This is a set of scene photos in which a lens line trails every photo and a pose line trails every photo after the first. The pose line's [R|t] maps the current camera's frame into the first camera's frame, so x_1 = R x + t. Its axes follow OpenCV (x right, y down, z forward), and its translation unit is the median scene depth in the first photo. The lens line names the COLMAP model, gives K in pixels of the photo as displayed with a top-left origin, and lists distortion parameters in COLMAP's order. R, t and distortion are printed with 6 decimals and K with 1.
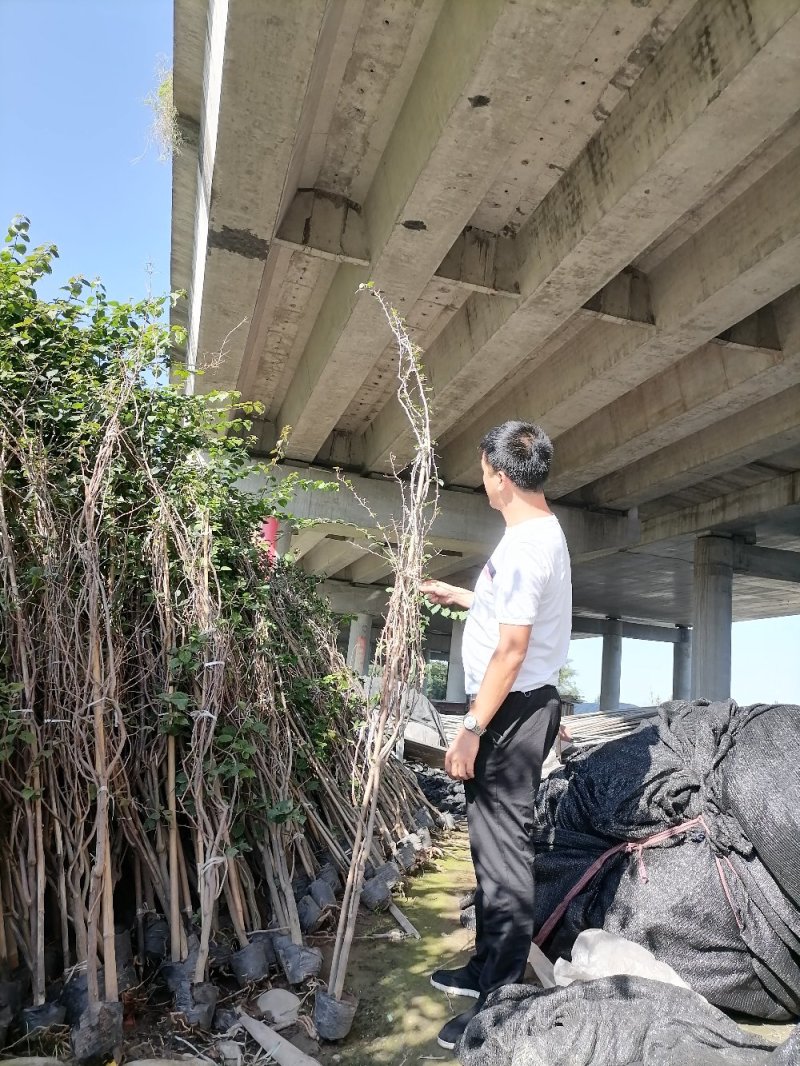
lens RADIAL K [[791.7, 0, 399.7], [0, 791.7, 536.3], [0, 0, 1]] dist [0.032032, -0.002654]
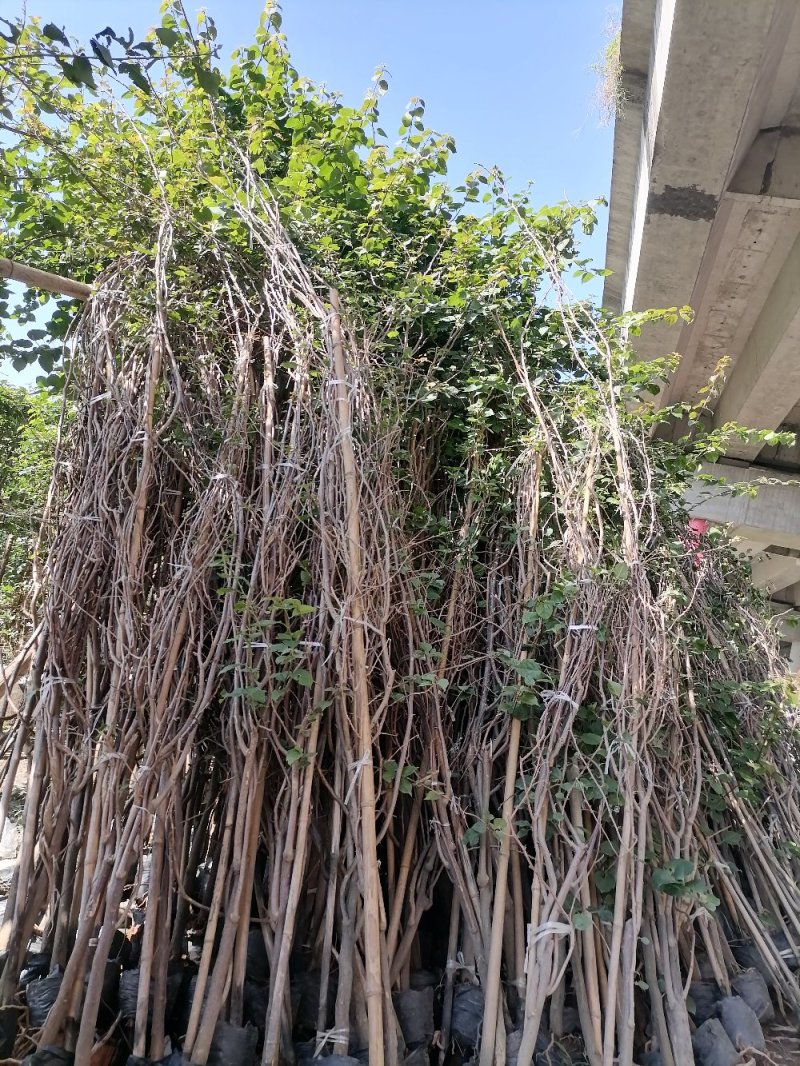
lens RADIAL K [[786.2, 0, 402.0], [0, 786.2, 535.1], [0, 0, 1]] dist [0.030928, -0.000375]
pose [[0.864842, 0.054913, -0.499031, -0.025675], [-0.062416, 0.998049, 0.001655, 0.063351], [0.498148, 0.029716, 0.866582, 0.231903]]
